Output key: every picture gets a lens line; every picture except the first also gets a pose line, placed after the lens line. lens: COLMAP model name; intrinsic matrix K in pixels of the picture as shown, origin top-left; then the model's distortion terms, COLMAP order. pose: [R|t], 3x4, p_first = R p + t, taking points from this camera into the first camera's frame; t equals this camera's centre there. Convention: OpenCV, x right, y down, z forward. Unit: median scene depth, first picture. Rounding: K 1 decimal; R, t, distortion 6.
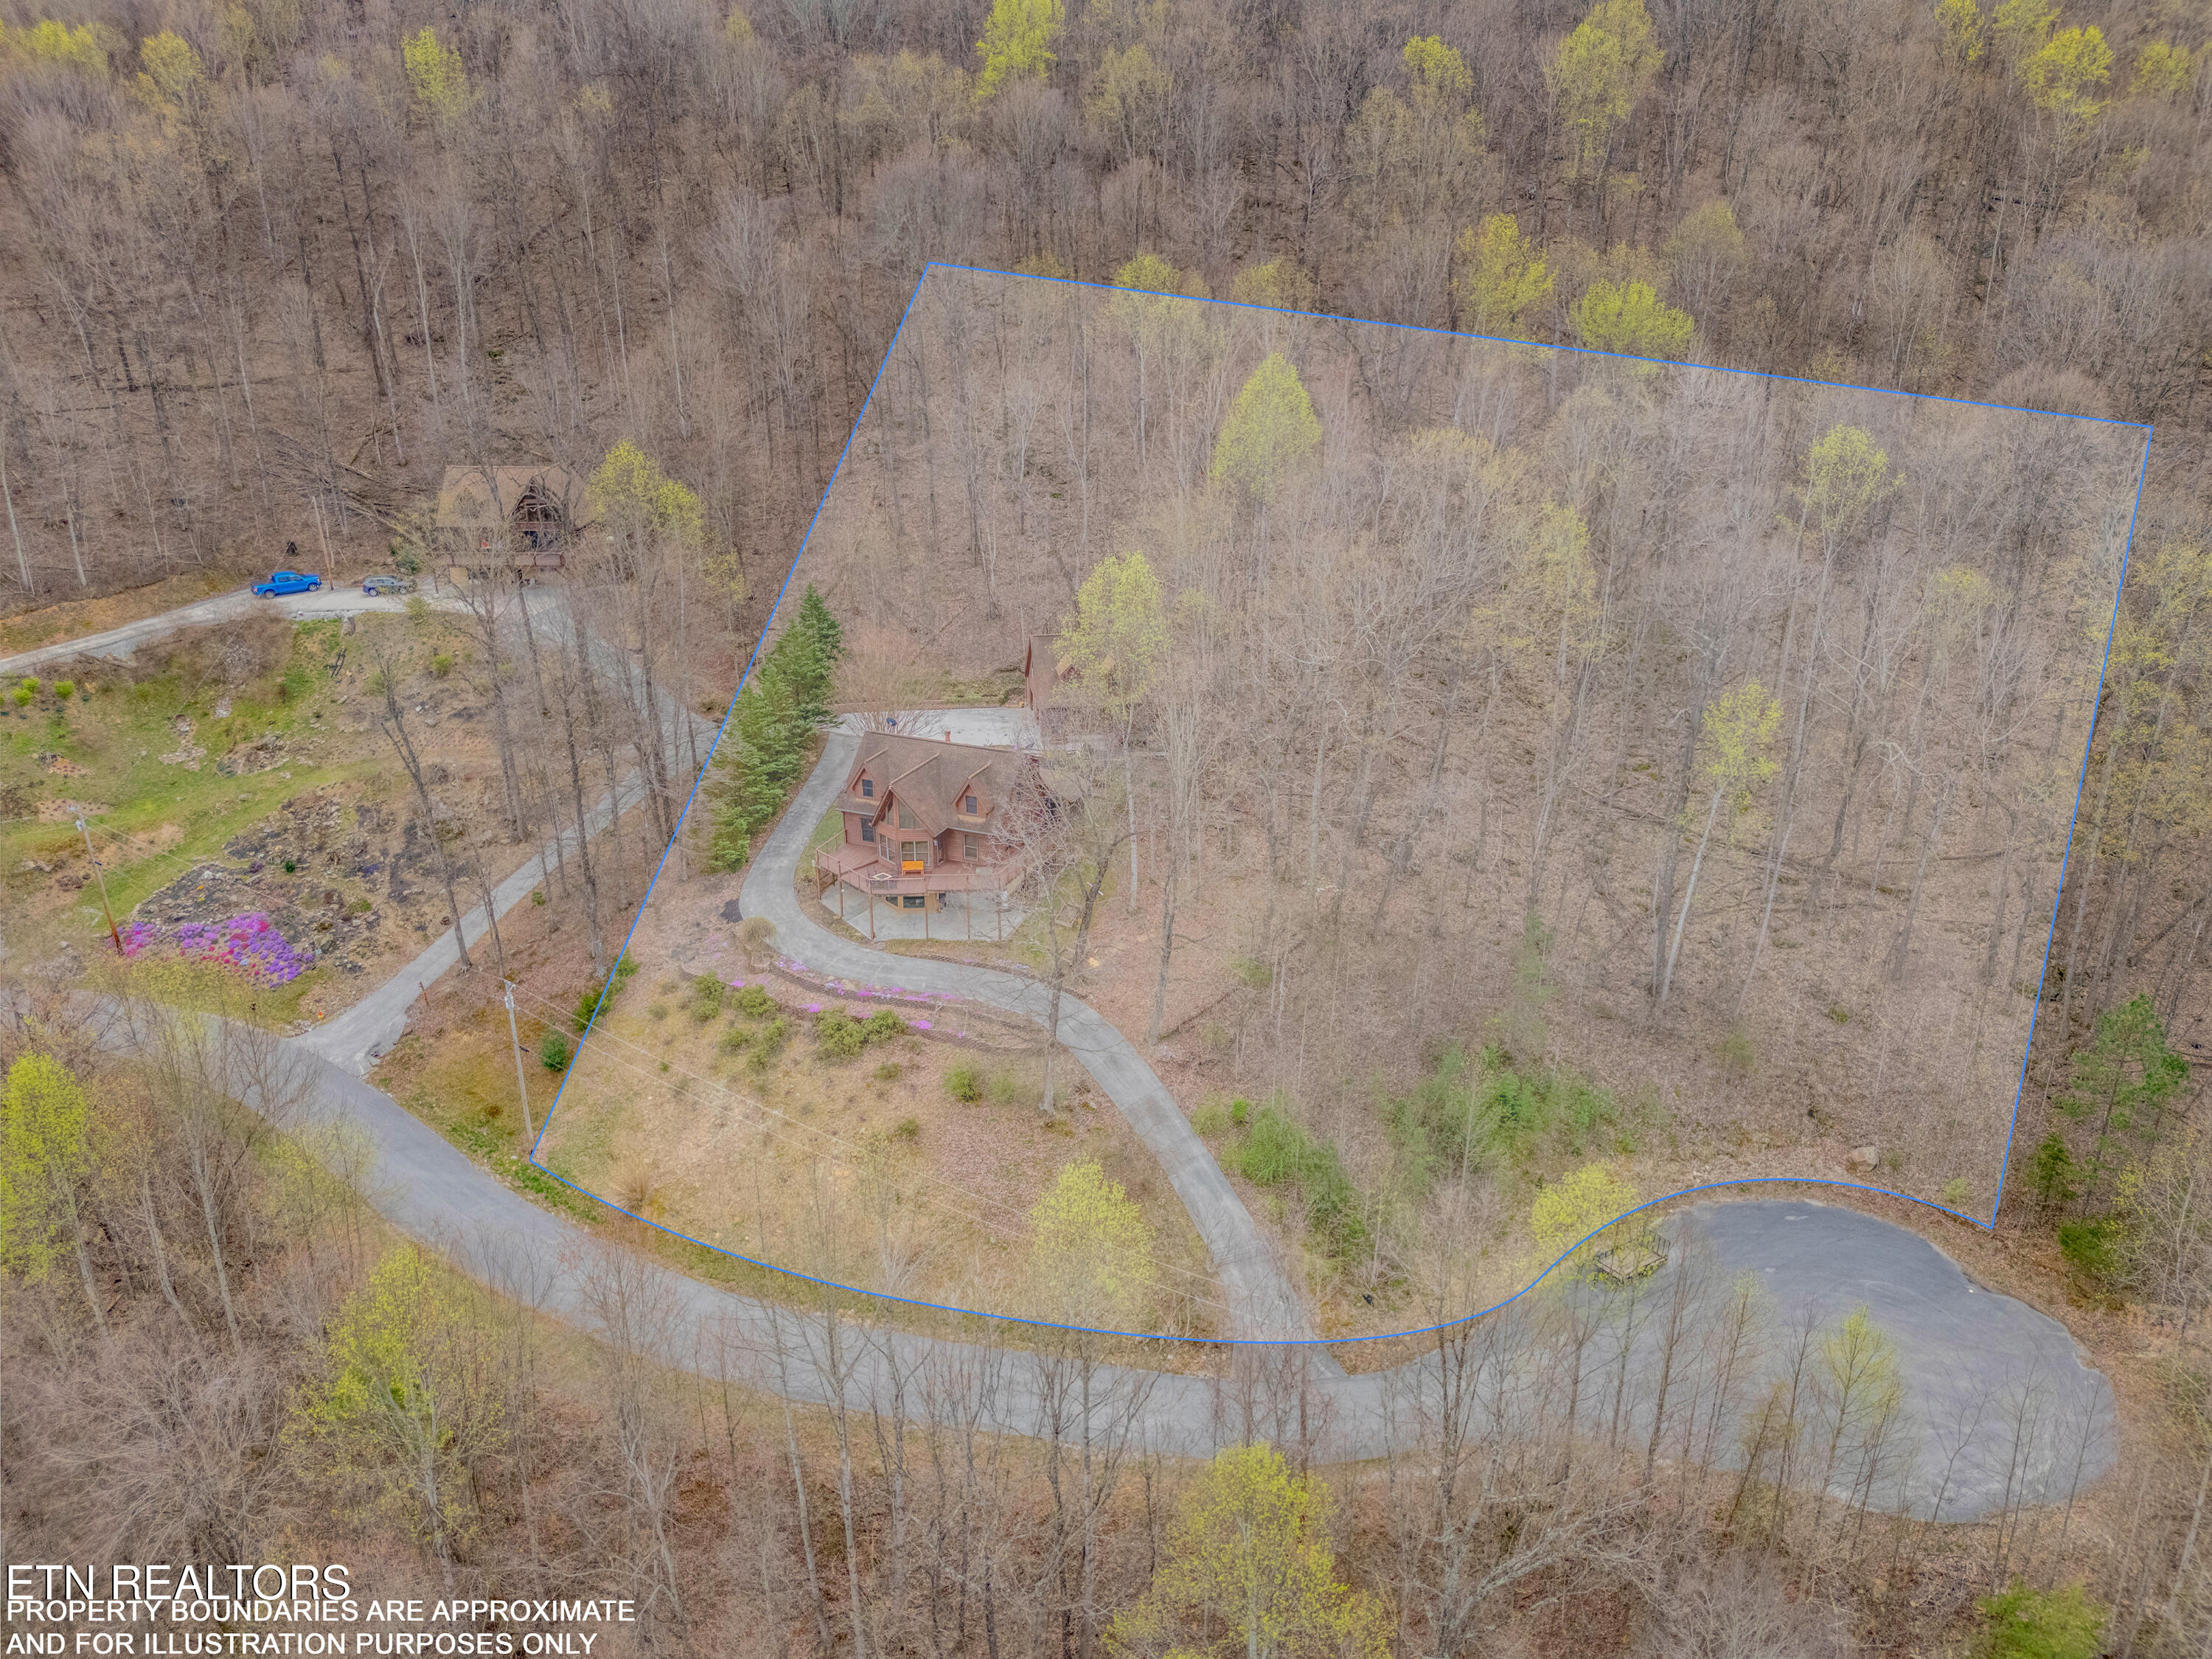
lens RADIAL K [[1655.1, 0, 1106.0], [0, 1655.1, 829.5], [0, 0, 1]] dist [0.040044, -0.006398]
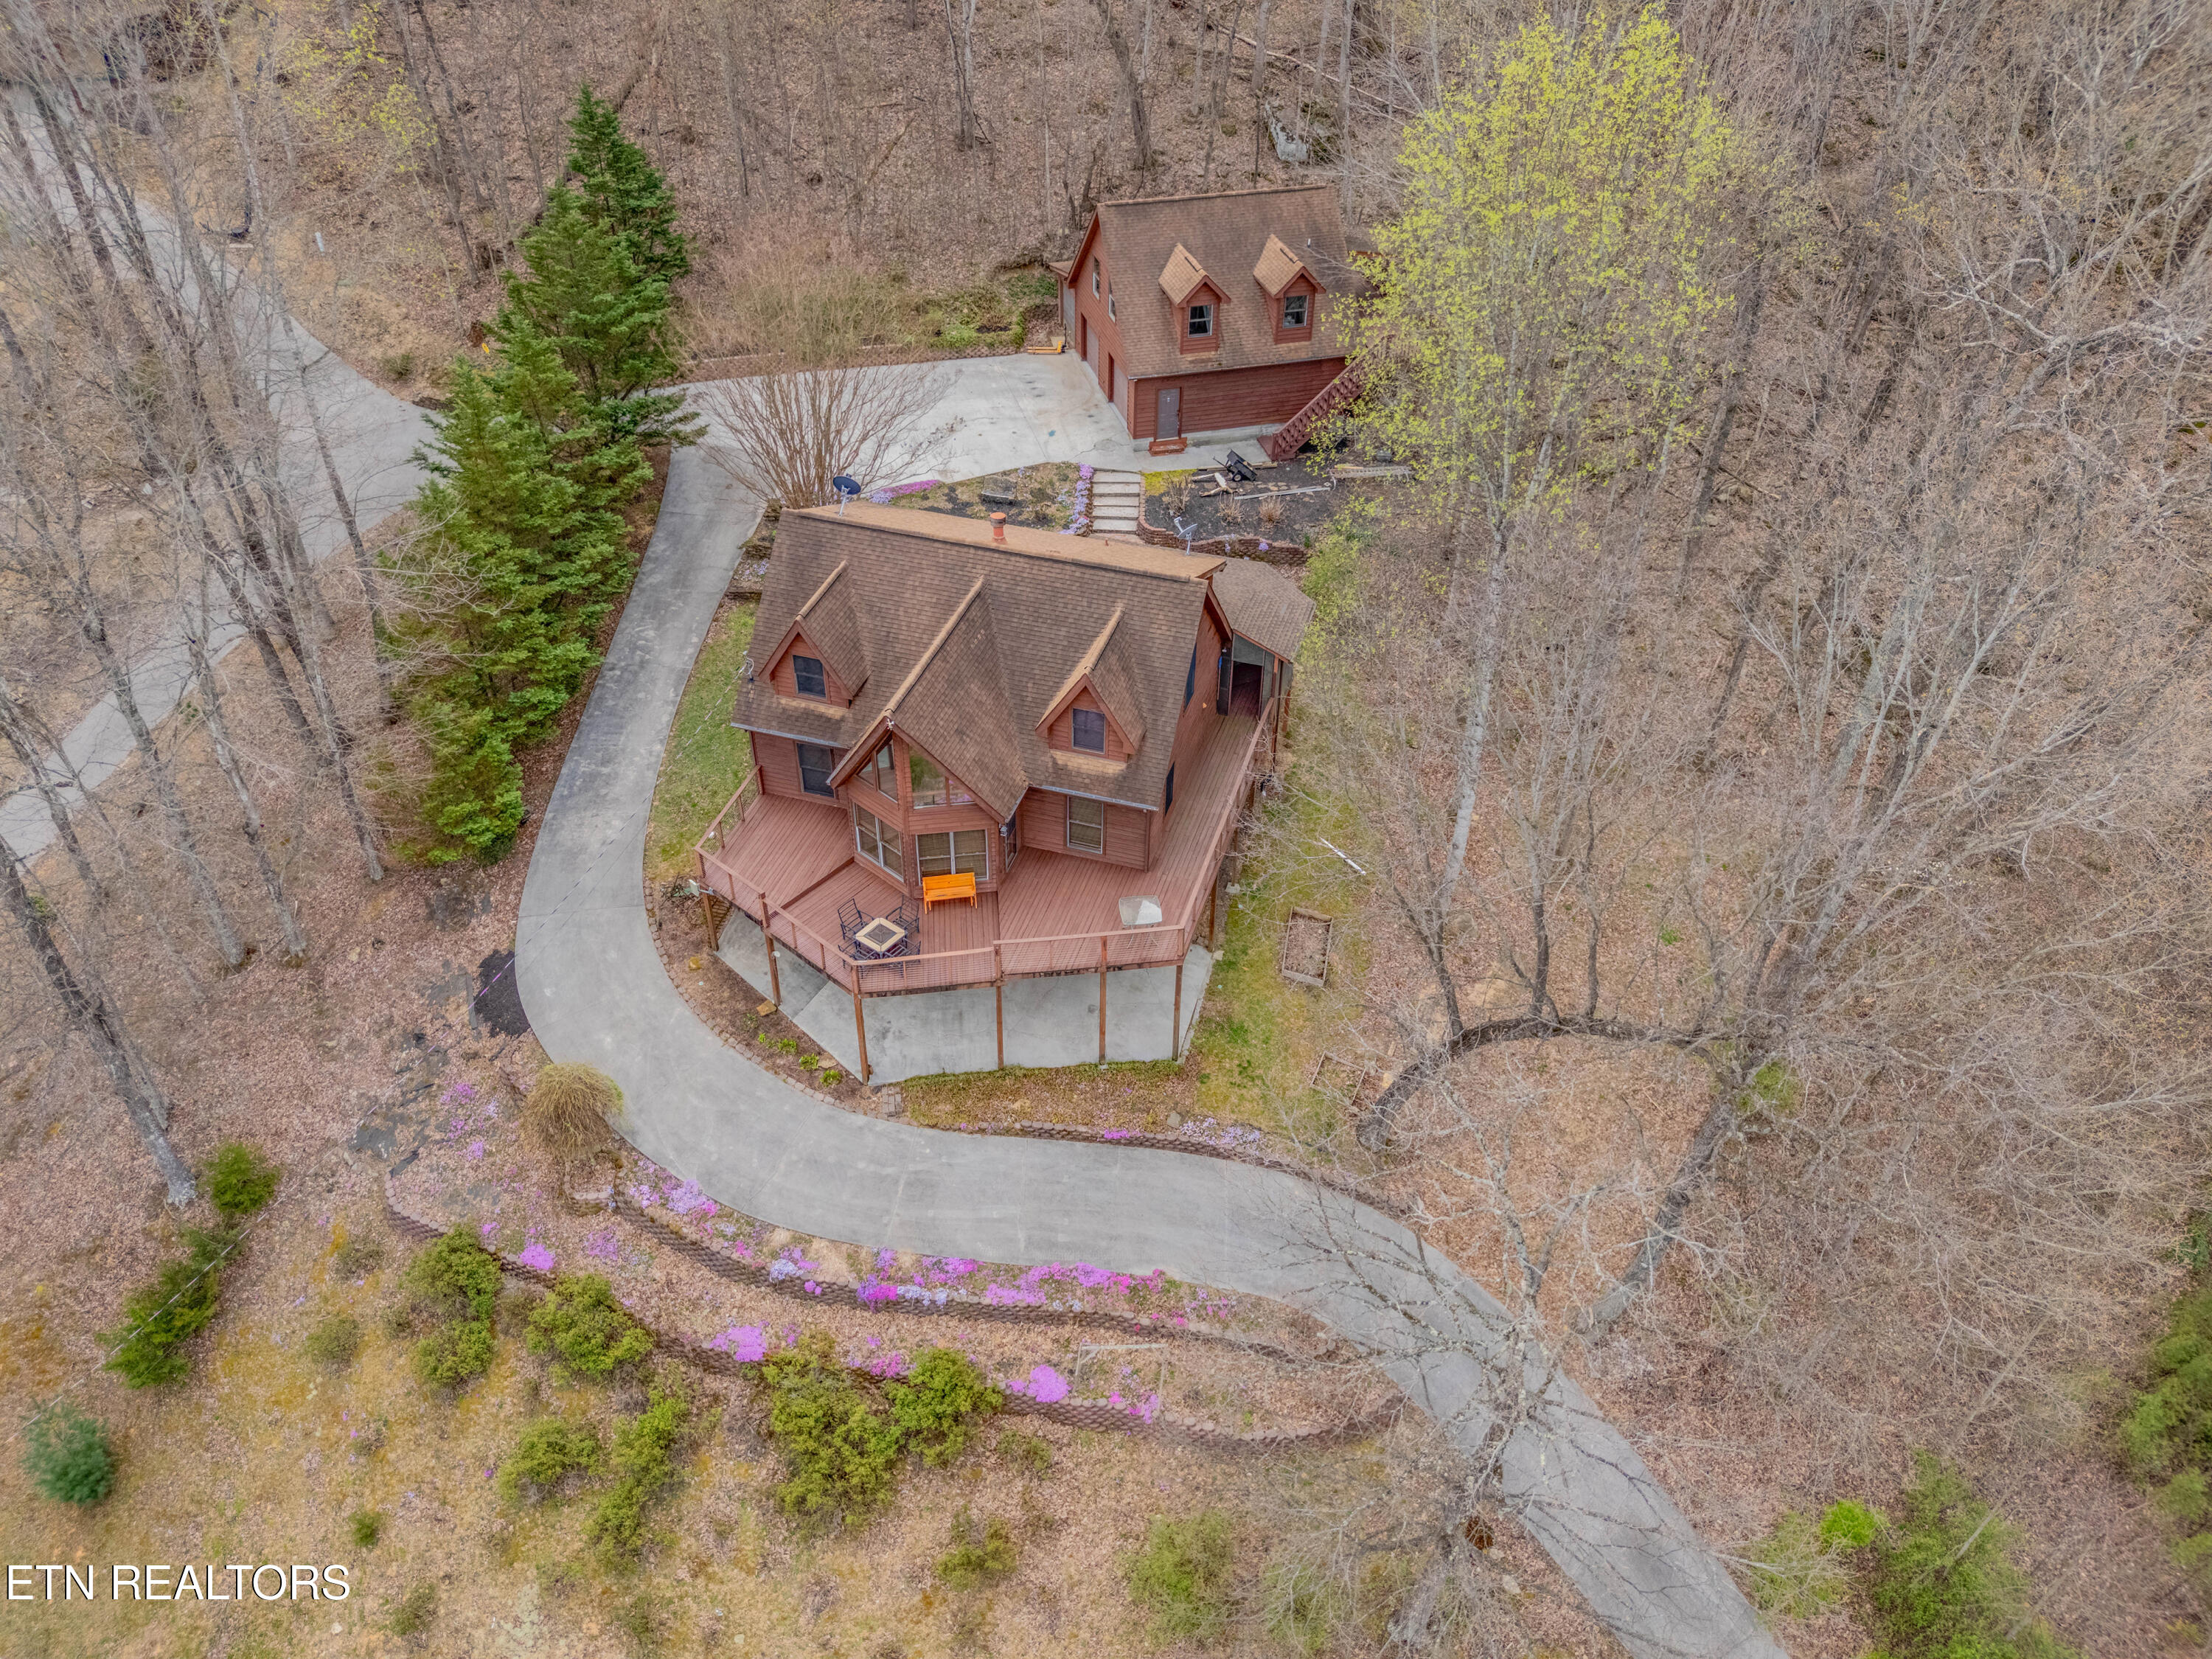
lens RADIAL K [[1639.8, 0, 1106.0], [0, 1639.8, 829.5], [0, 0, 1]] dist [0.015841, -0.001221]
pose [[0.994267, -0.059764, 0.088663, -0.111227], [0.030133, 0.952214, 0.303941, -0.108336], [-0.102591, -0.299527, 0.948556, 0.615249]]
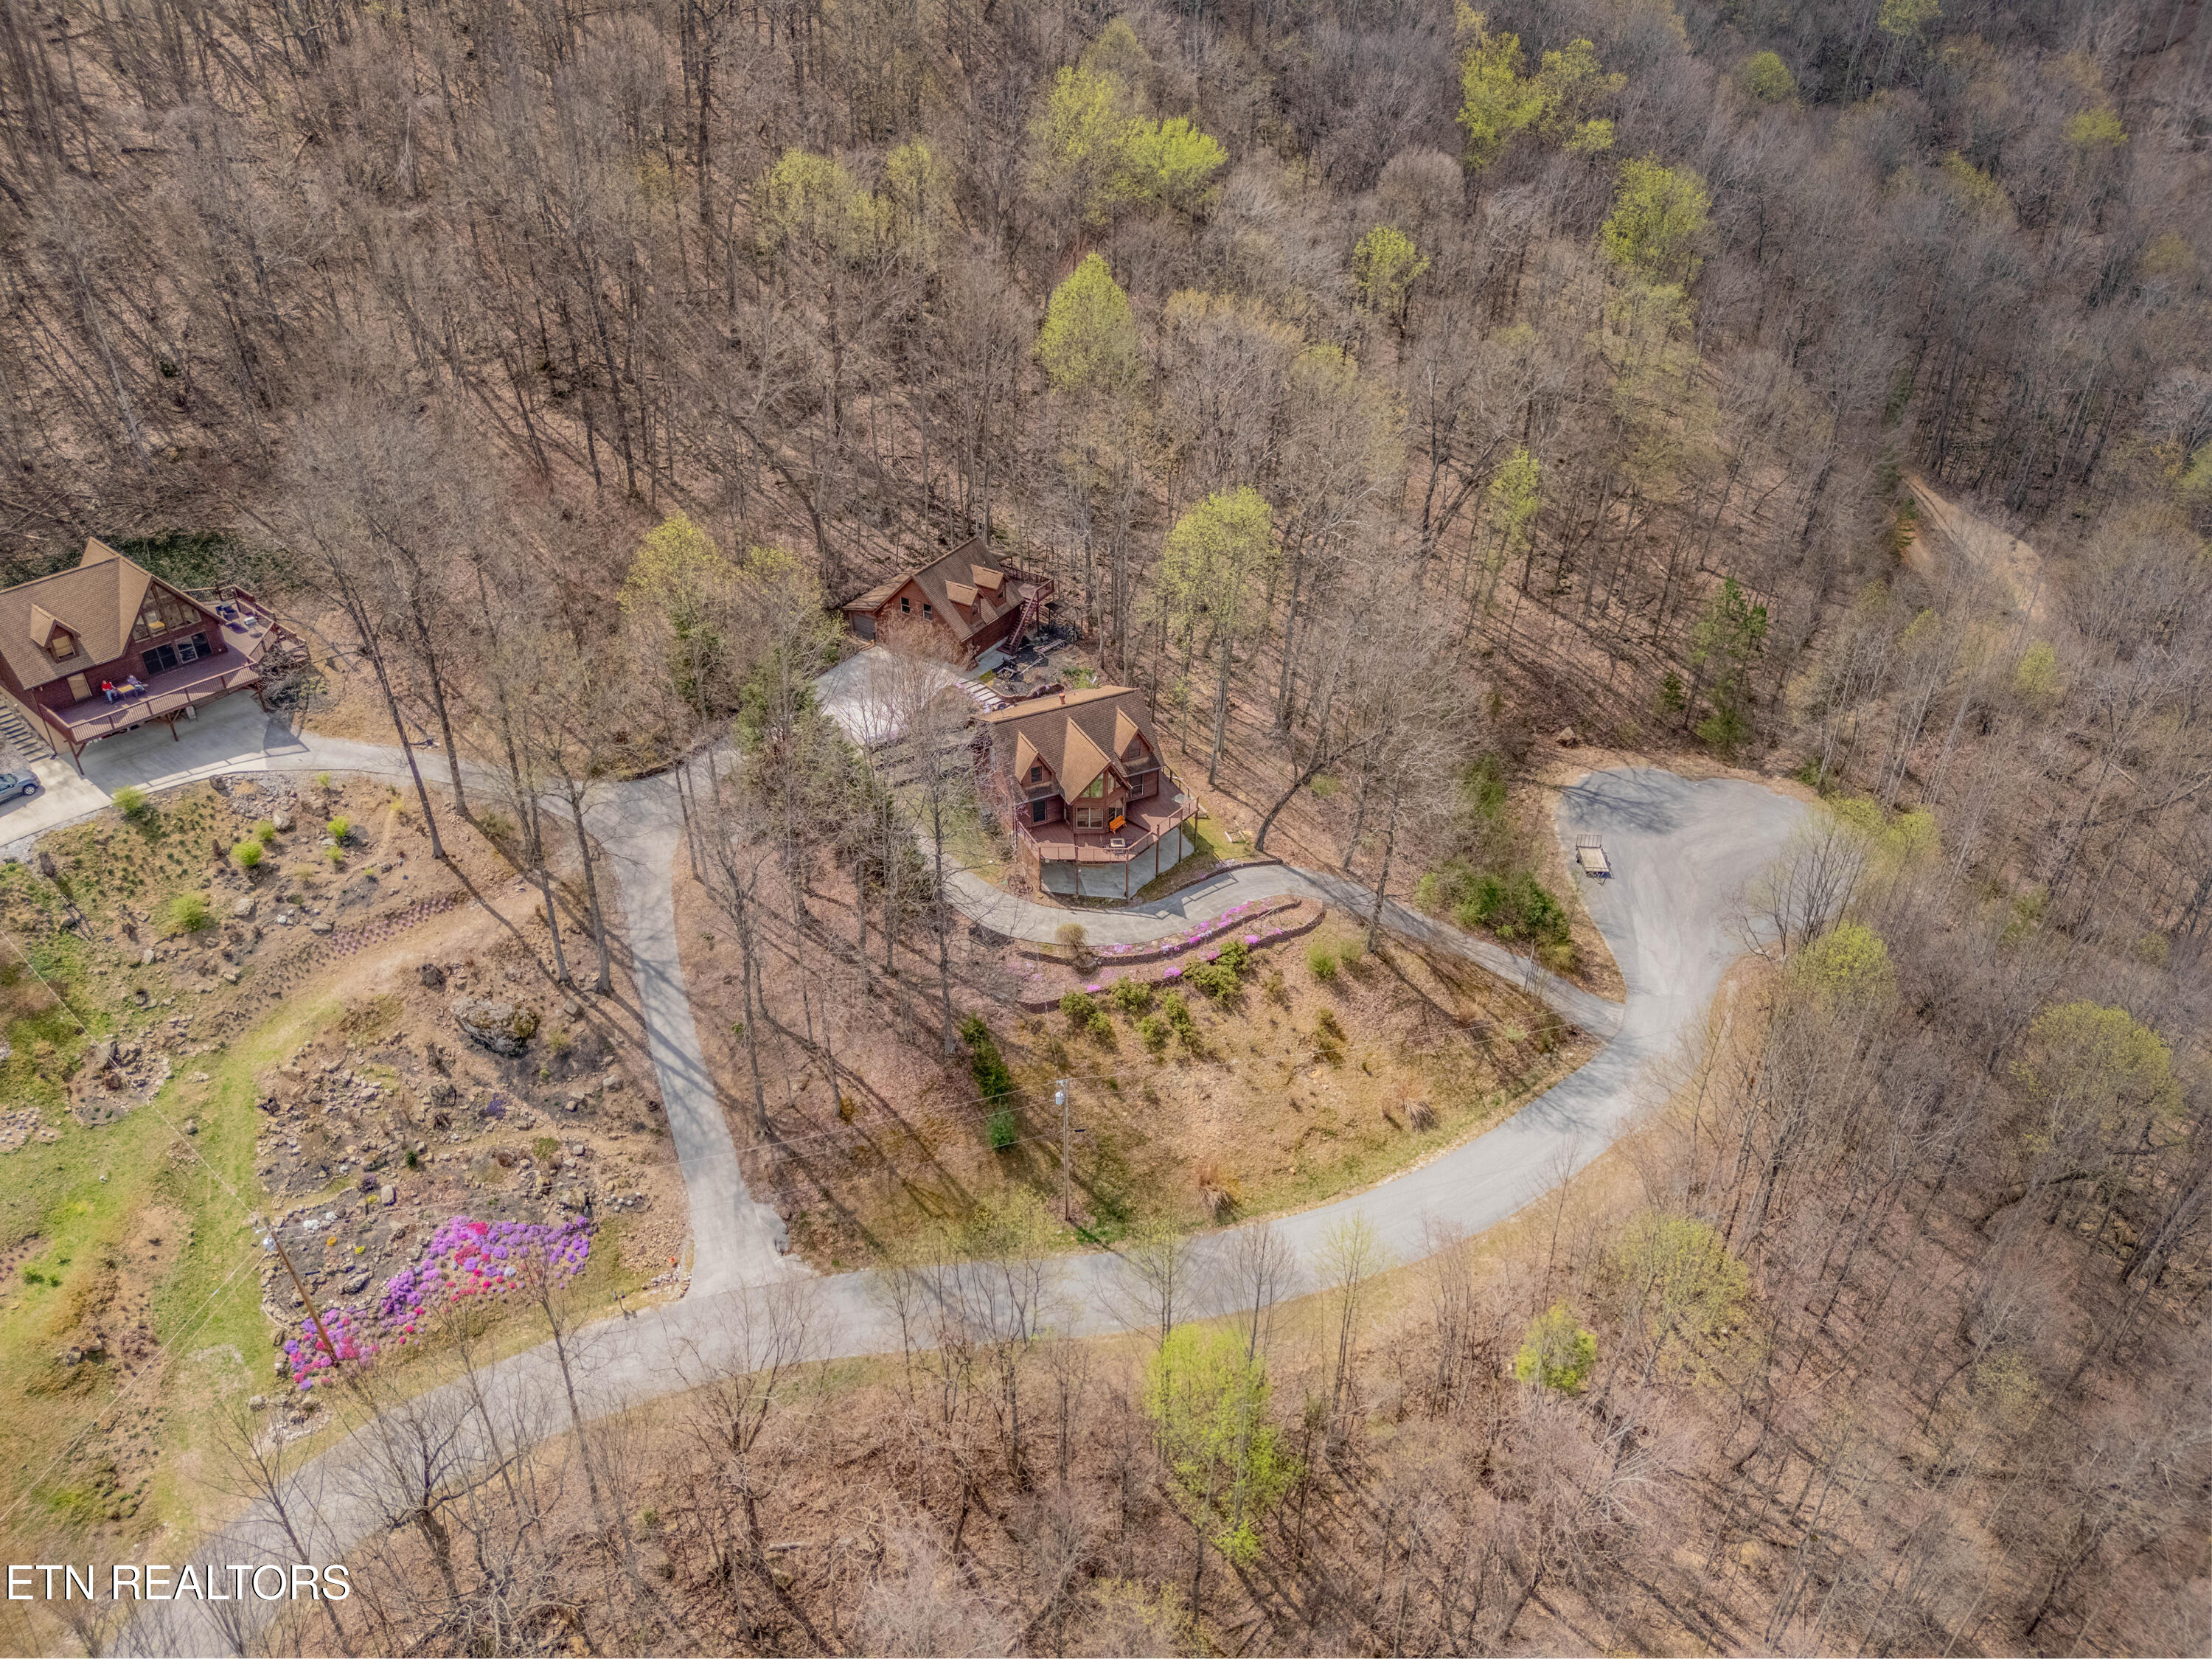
lens RADIAL K [[1646.1, 0, 1106.0], [0, 1646.1, 829.5], [0, 0, 1]] dist [0.077485, -0.069088]
pose [[0.651285, -0.418345, 0.633100, -0.794756], [0.272326, 0.907585, 0.319574, -0.316153], [-0.708284, -0.035724, 0.705023, 0.238357]]
